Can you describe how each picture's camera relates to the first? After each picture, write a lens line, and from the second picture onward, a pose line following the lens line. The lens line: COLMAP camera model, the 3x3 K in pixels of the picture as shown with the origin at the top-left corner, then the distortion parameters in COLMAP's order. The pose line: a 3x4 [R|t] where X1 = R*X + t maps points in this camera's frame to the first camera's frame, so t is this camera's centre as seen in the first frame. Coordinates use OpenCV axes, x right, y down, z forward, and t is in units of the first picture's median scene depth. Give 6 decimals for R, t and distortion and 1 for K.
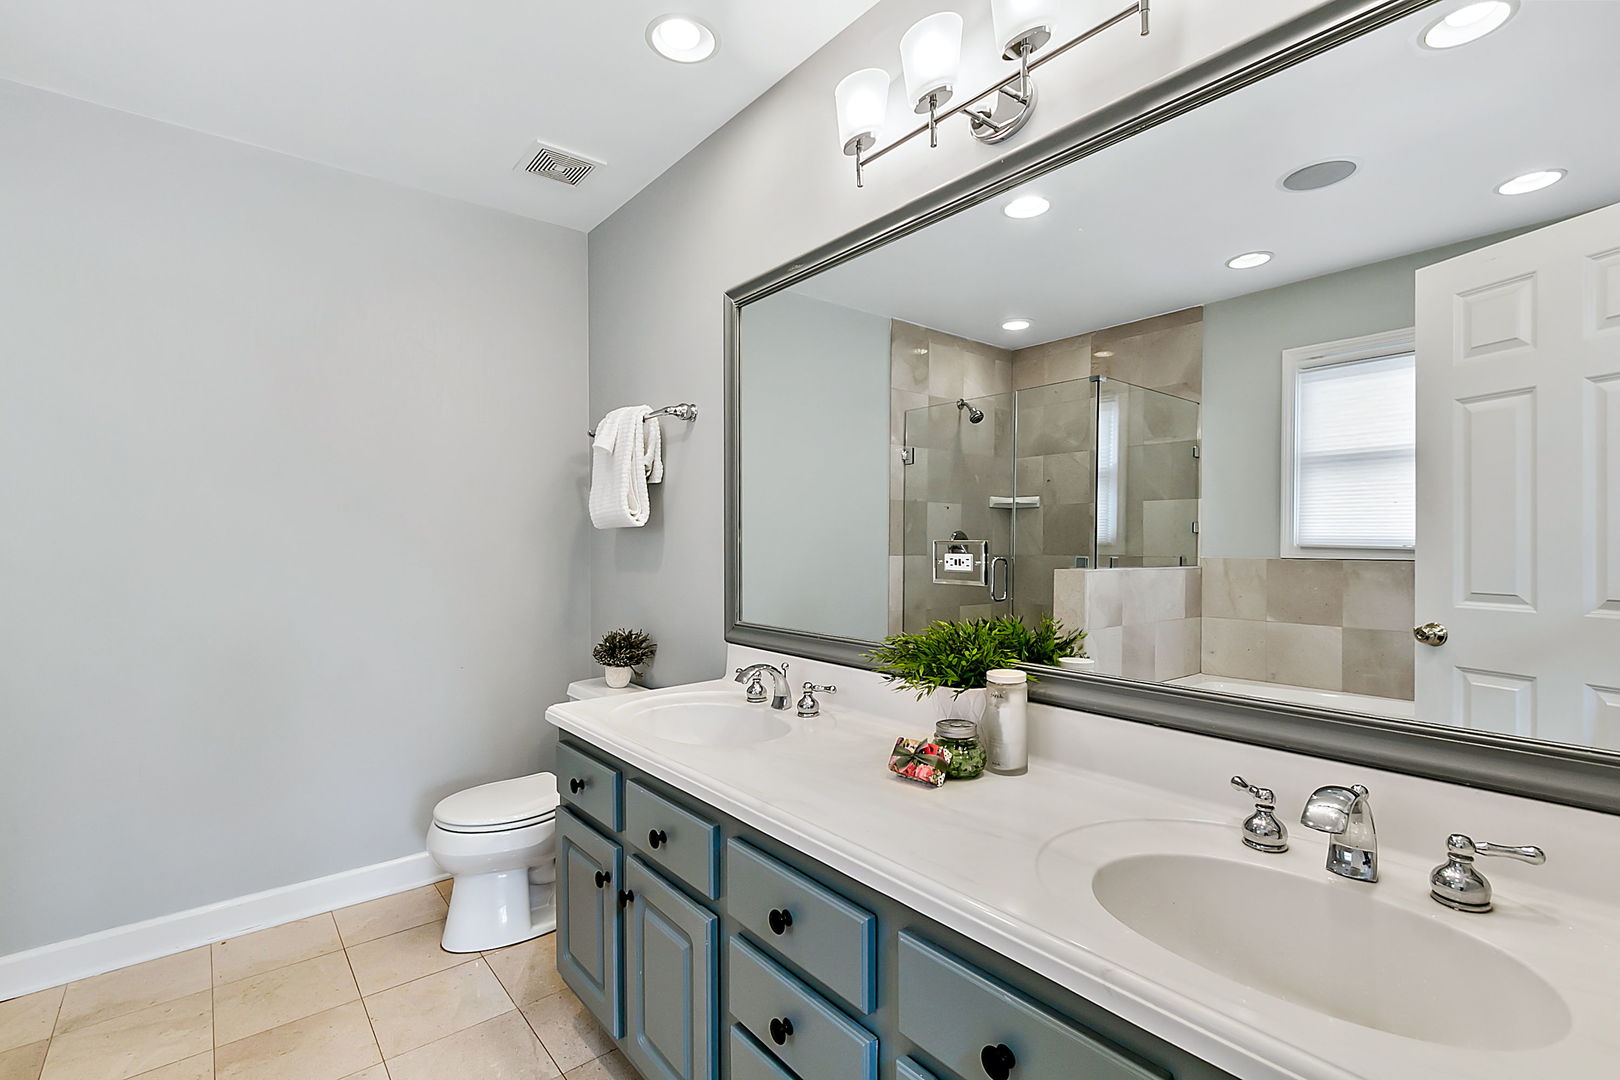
lens RADIAL K [[736.0, 0, 804.5], [0, 736.0, 547.9], [0, 0, 1]] dist [0.000161, -0.000044]
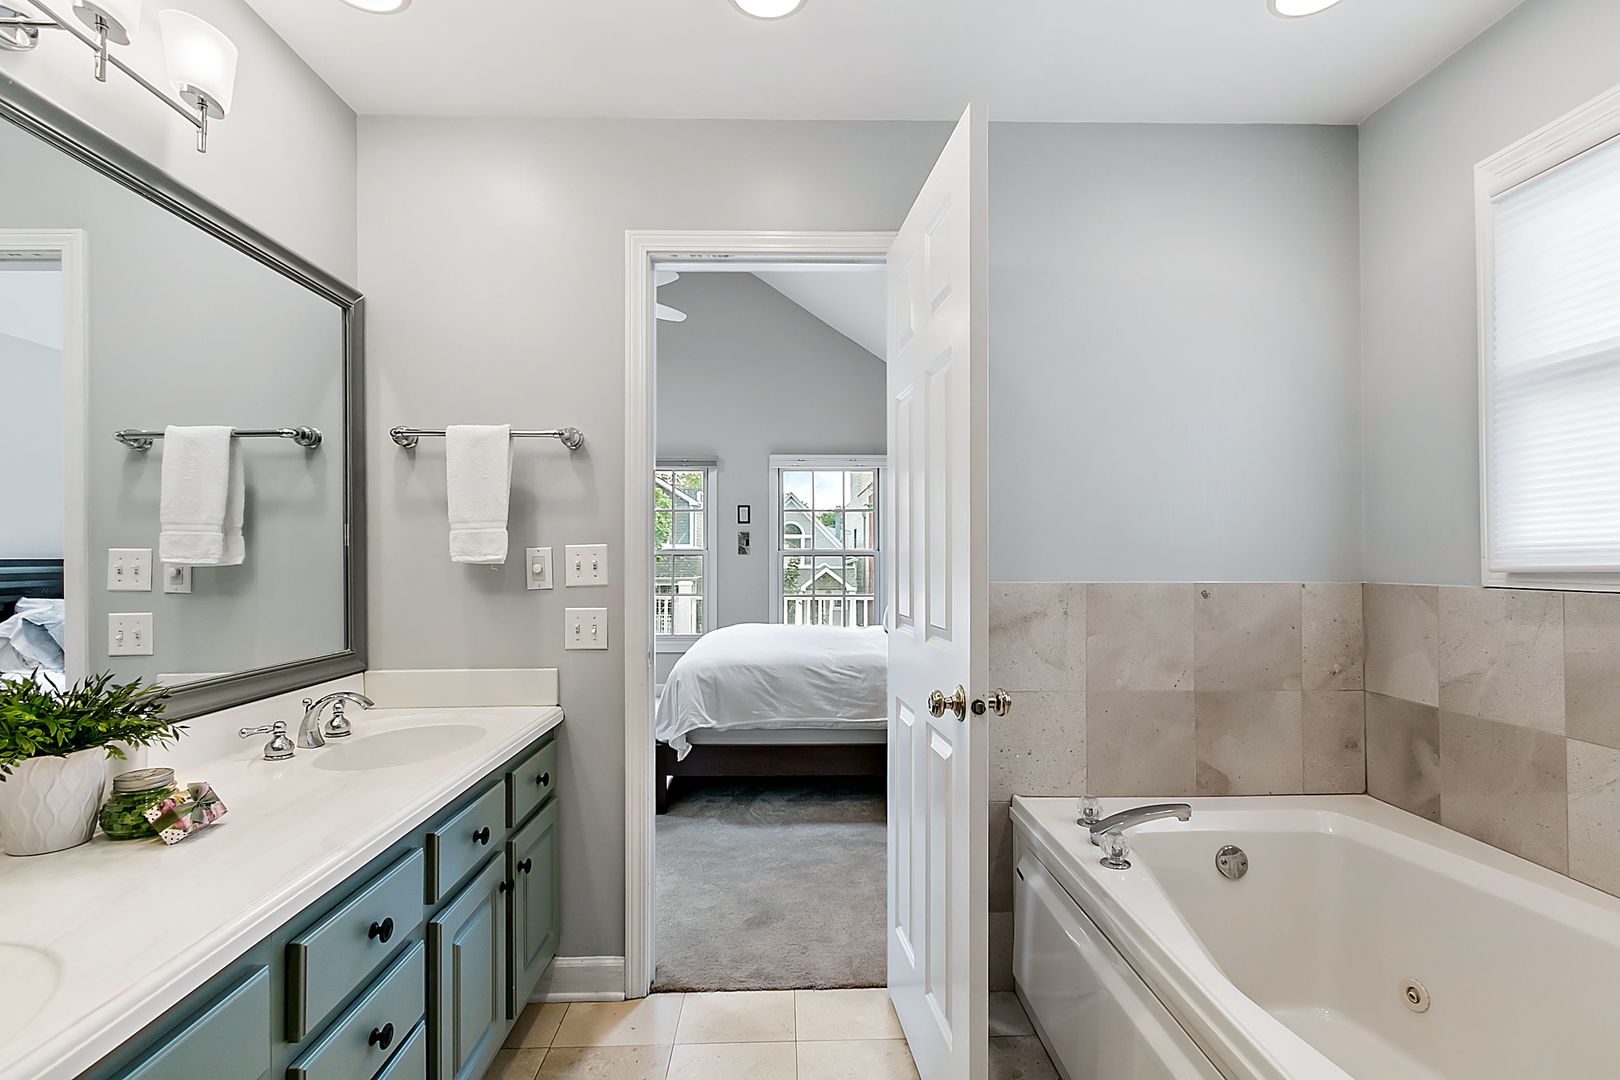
lens RADIAL K [[736.0, 0, 804.5], [0, 736.0, 547.9], [0, 0, 1]] dist [0.000161, -0.000044]
pose [[-0.783732, 0.005010, 0.621078, -0.939280], [0.005321, 0.999985, -0.001352, -0.027795], [-0.621076, 0.002246, -0.783747, 1.166402]]
